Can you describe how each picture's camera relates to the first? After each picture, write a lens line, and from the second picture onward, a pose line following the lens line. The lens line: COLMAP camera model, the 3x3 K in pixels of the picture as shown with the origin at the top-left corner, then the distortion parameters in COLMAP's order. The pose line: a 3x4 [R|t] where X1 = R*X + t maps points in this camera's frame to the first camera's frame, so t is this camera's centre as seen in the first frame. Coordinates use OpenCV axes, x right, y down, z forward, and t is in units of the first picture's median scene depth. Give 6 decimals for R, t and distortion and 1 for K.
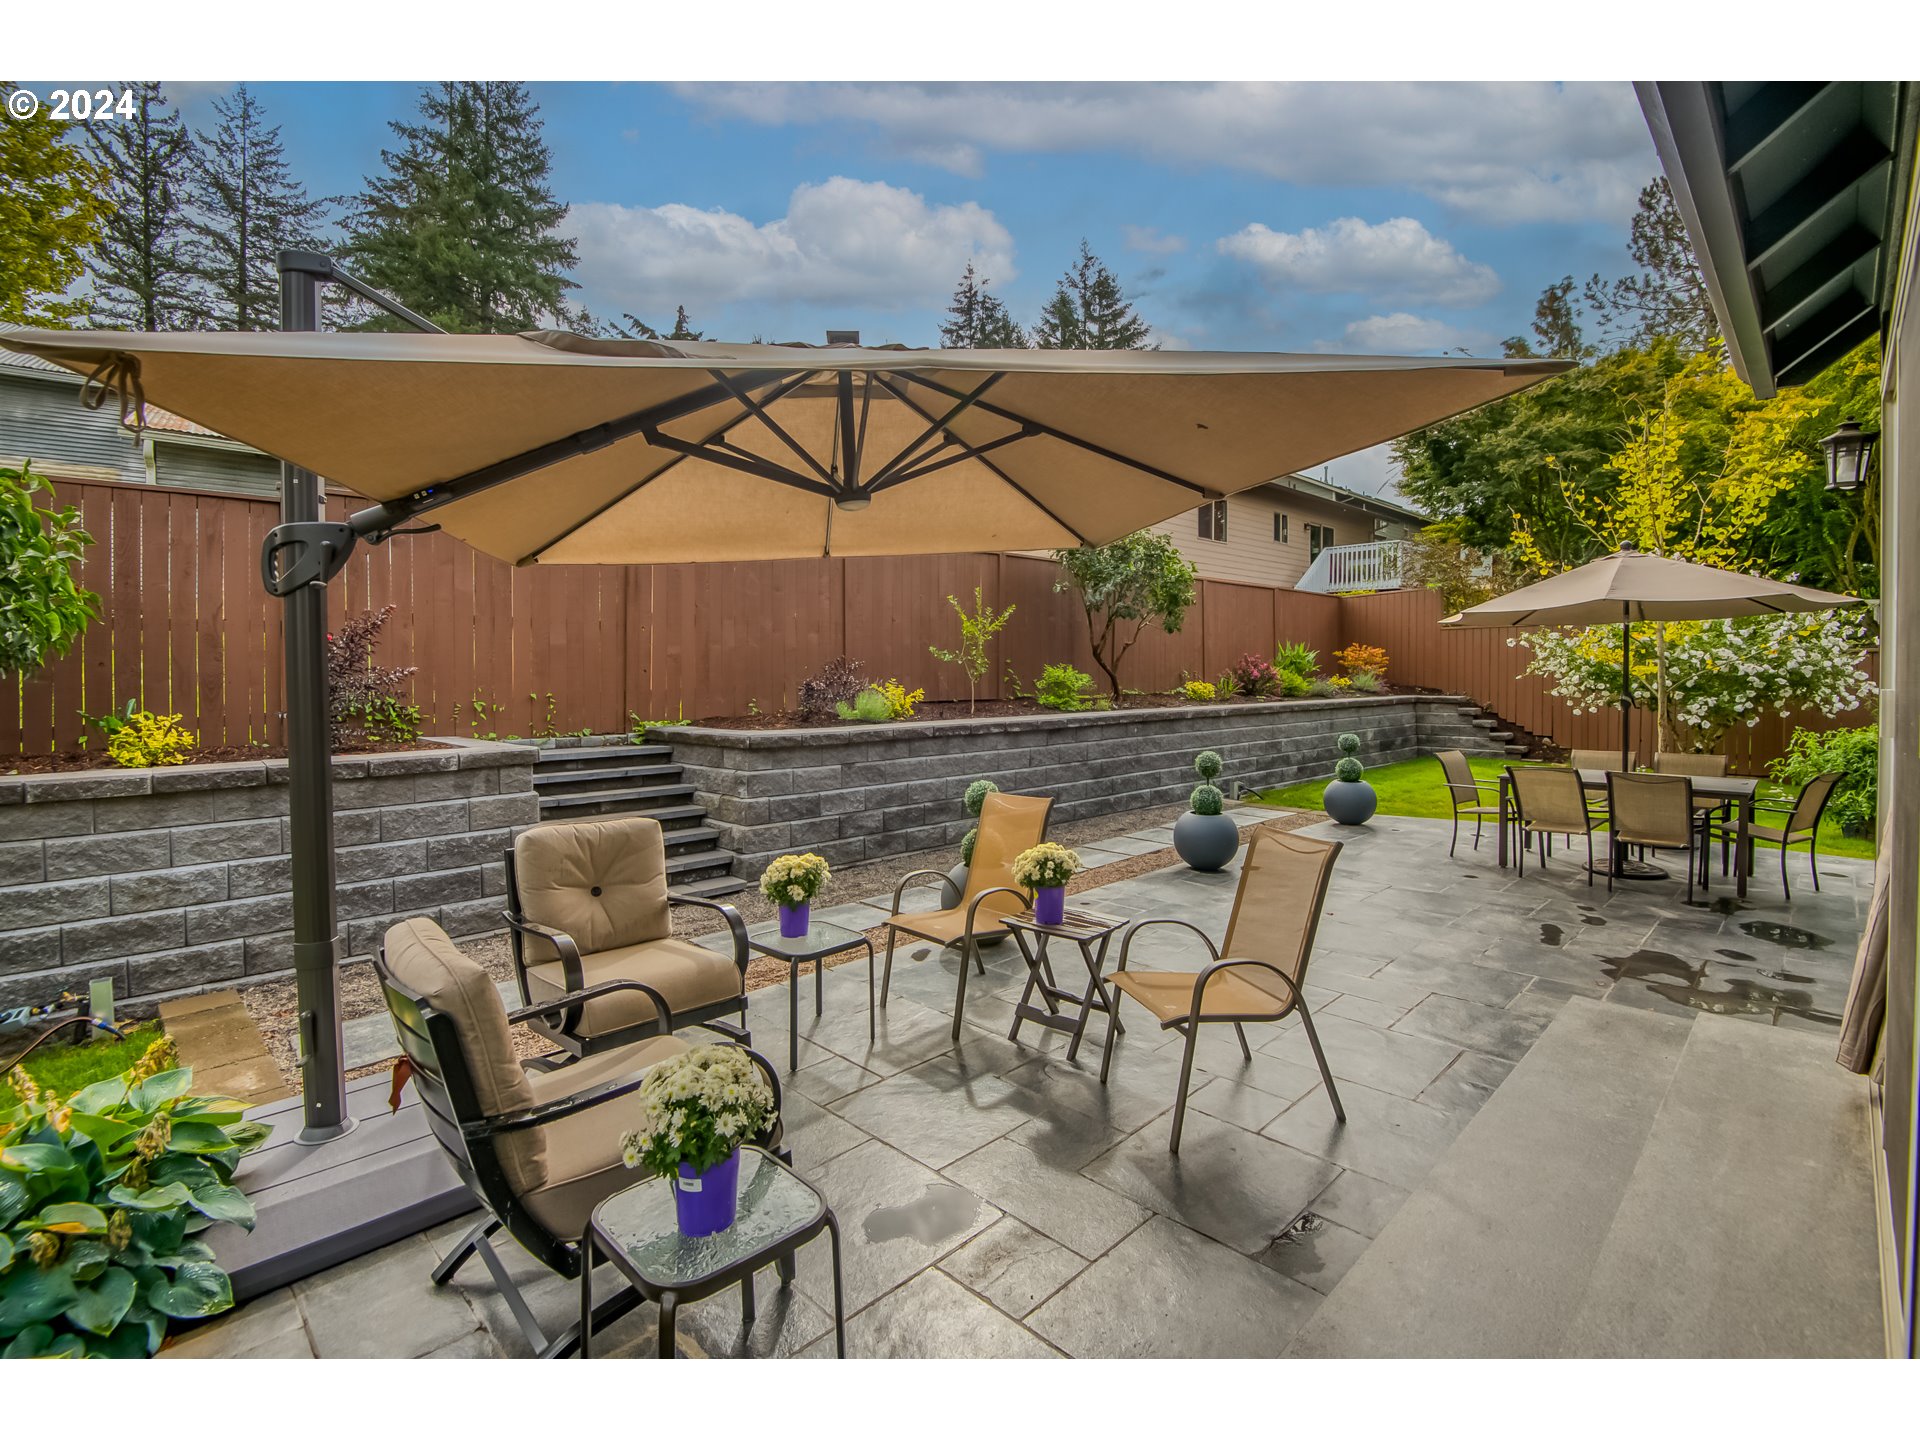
lens RADIAL K [[869.2, 0, 963.4], [0, 869.2, 707.1], [0, 0, 1]] dist [0.004704, -0.011408]
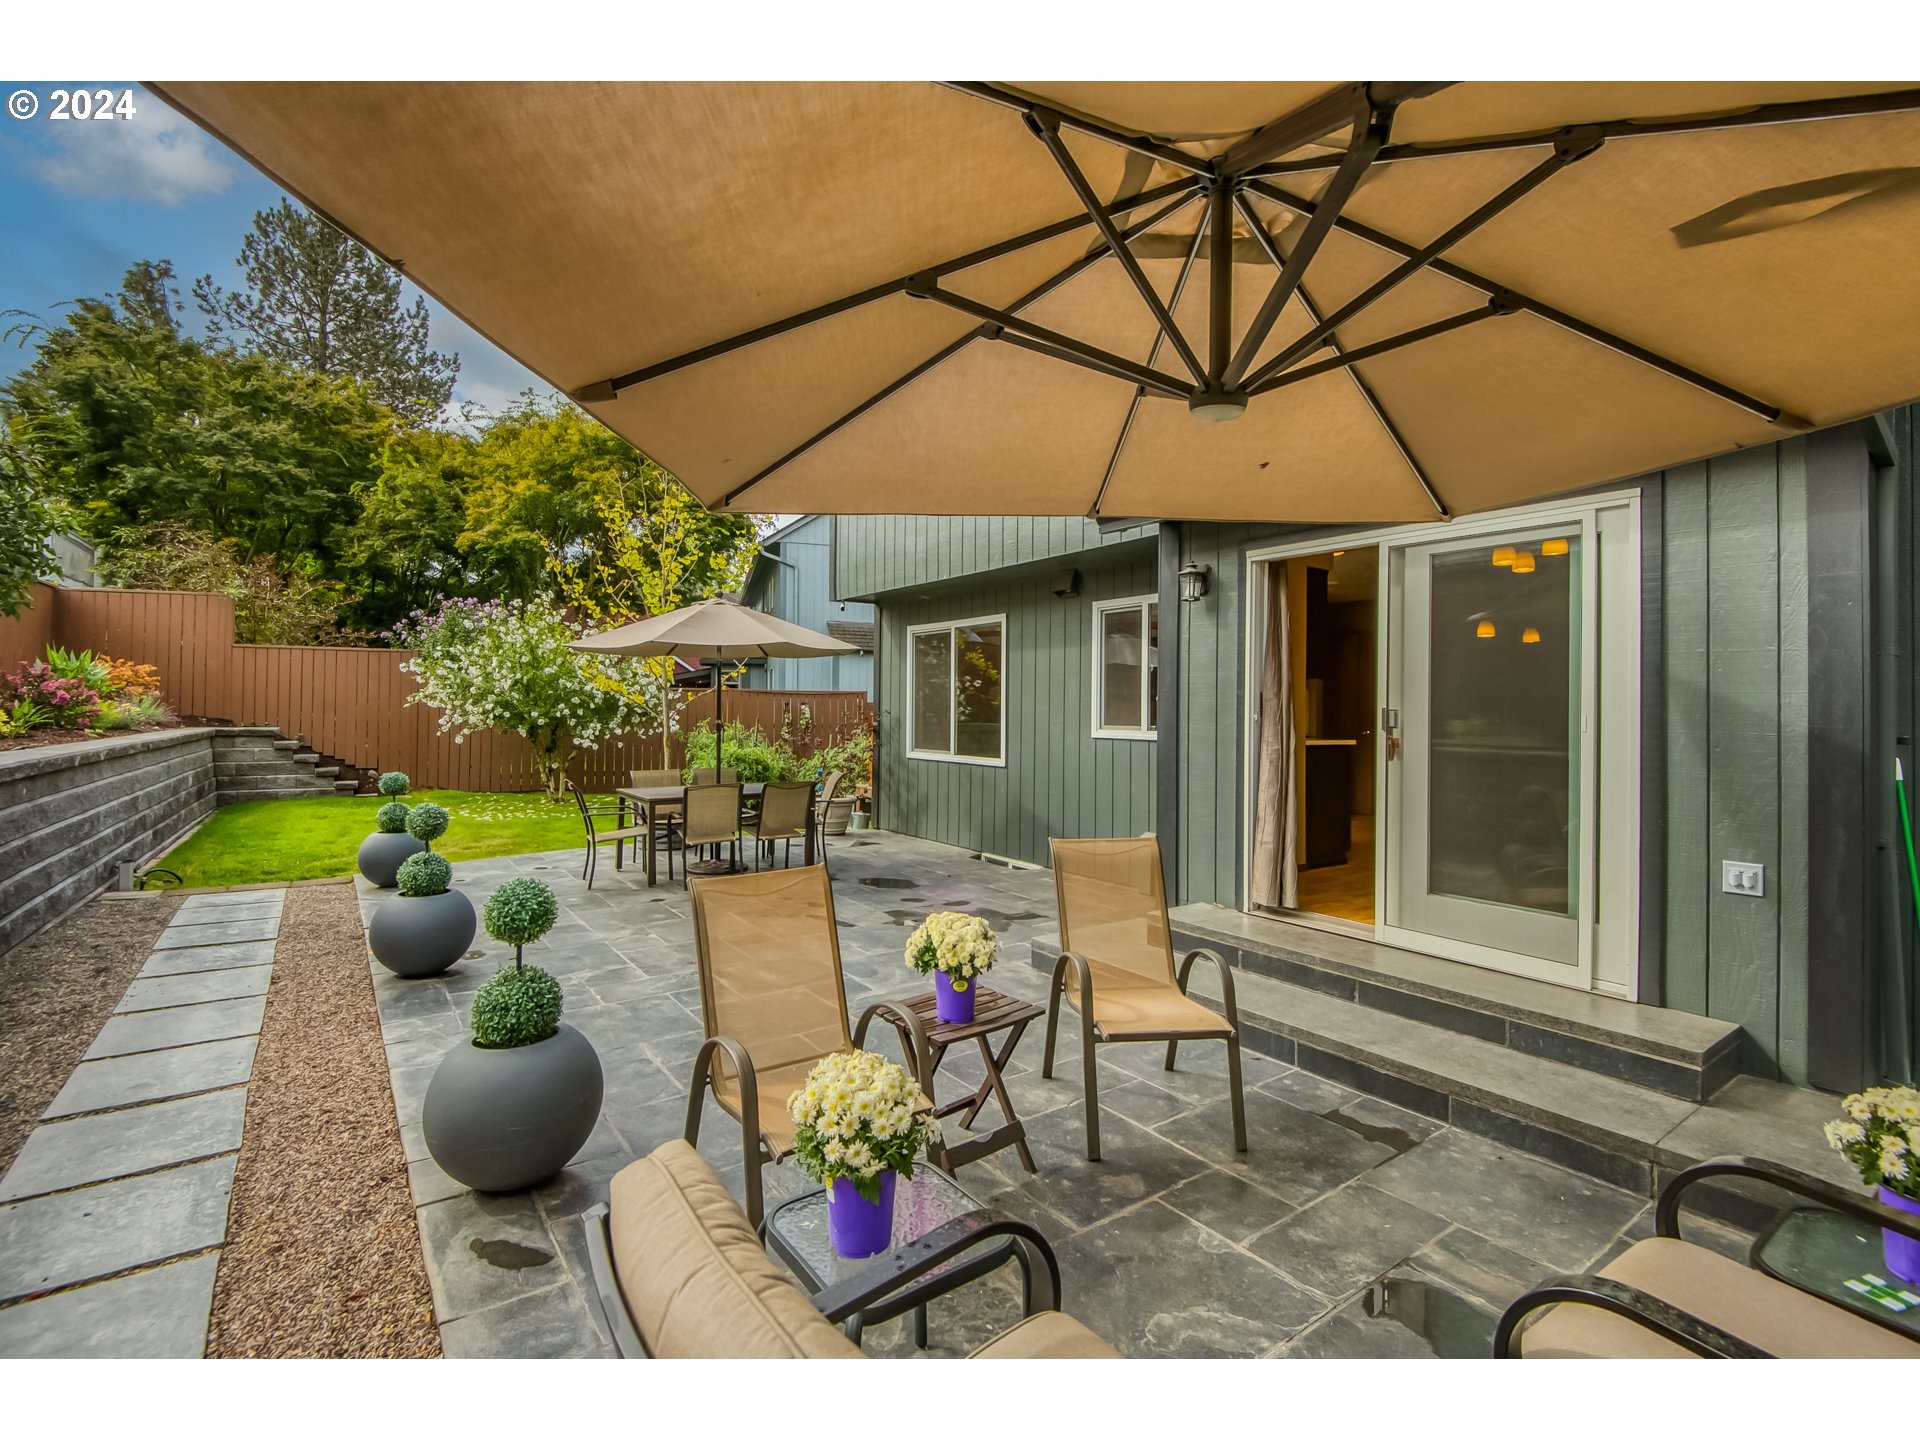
lens RADIAL K [[869.2, 0, 957.0], [0, 869.2, 709.6], [0, 0, 1]] dist [0.004704, -0.011408]
pose [[0.160100, 0.005997, 0.987083, -0.103454], [0.027486, 0.999567, -0.010531, -0.001828], [-0.986718, 0.028817, 0.159865, 0.140569]]
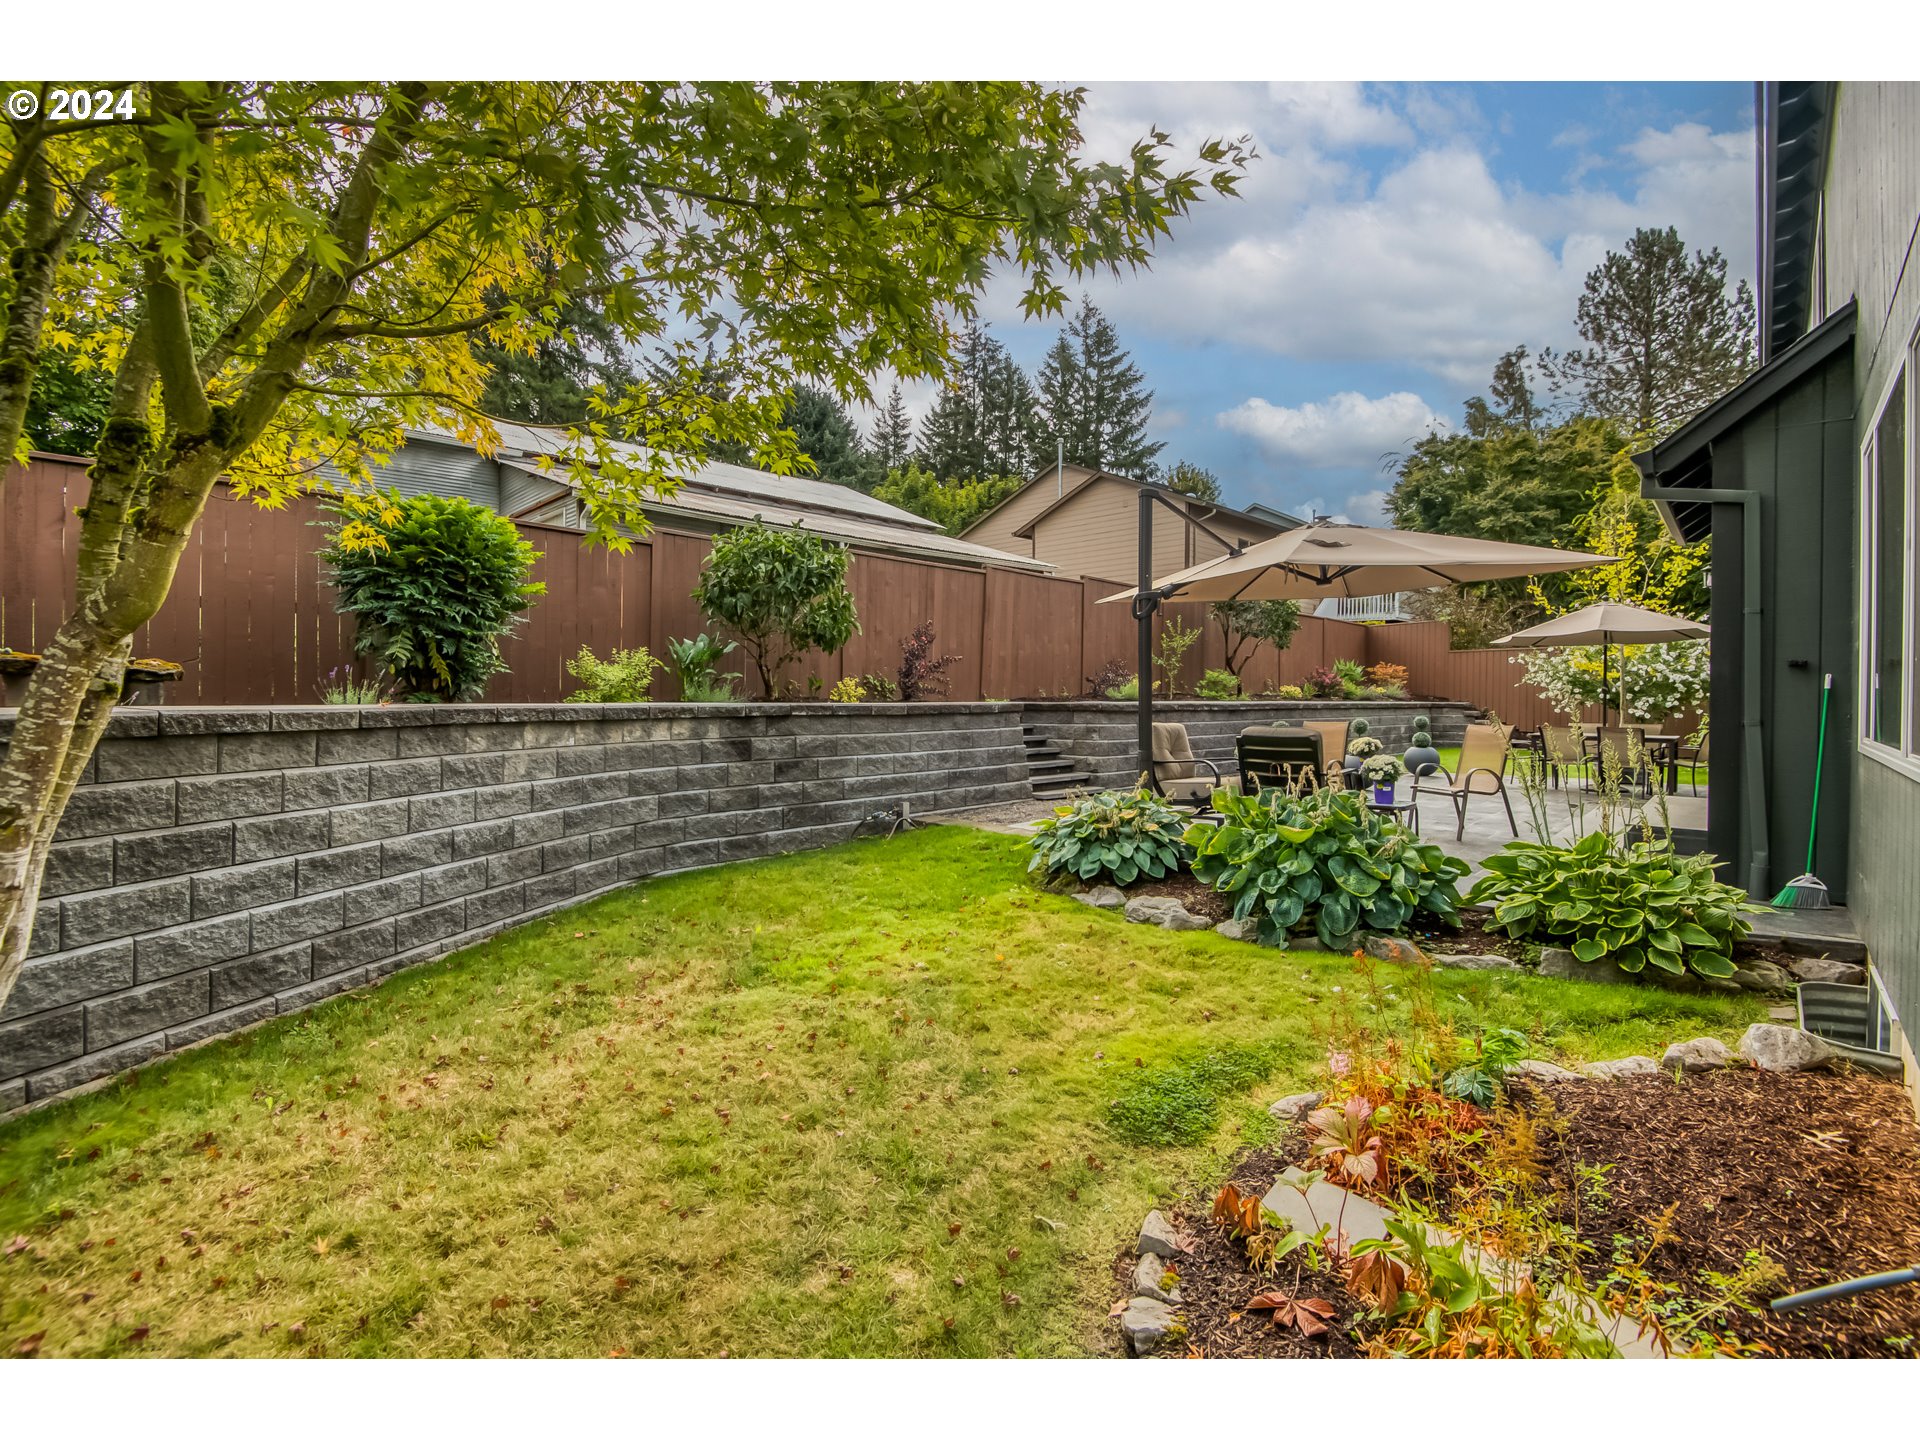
lens RADIAL K [[869.2, 0, 959.0], [0, 869.2, 717.8], [0, 0, 1]] dist [0.004704, -0.011408]
pose [[0.998872, 0.013026, 0.045657, -0.171677], [-0.012411, 0.999829, -0.013717, 0.025851], [-0.045828, 0.013135, 0.998863, -0.190072]]
